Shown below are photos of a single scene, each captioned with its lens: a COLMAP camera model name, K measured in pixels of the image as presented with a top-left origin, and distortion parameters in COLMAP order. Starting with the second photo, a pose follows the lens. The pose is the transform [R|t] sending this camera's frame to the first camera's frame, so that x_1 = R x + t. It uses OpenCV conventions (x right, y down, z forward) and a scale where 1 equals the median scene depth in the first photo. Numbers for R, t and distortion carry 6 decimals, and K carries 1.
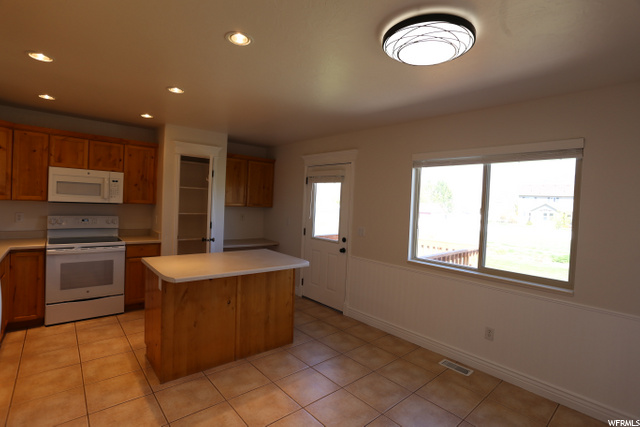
lens RADIAL K [[307.5, 0, 317.5], [0, 307.5, 211.0], [0, 0, 1]] dist [-0.081277, 0.036627]
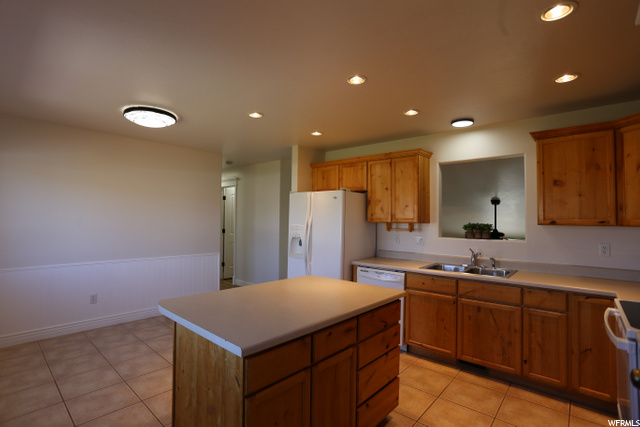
lens RADIAL K [[307.5, 0, 317.5], [0, 307.5, 211.0], [0, 0, 1]] dist [-0.081277, 0.036627]
pose [[-0.988839, -0.060749, -0.136037, -0.240644], [-0.061309, 0.998119, -0.000073, -0.027781], [0.135786, 0.008268, -0.990704, 1.600168]]
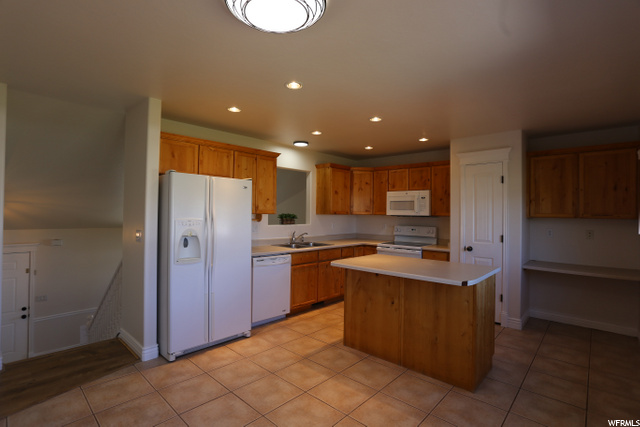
lens RADIAL K [[307.5, 0, 317.5], [0, 307.5, 211.0], [0, 0, 1]] dist [-0.081277, 0.036627]
pose [[0.107705, -0.052717, -0.992784, 0.650632], [-0.038876, 0.997606, -0.057190, 0.053994], [0.993423, 0.044755, 0.105398, 0.560170]]
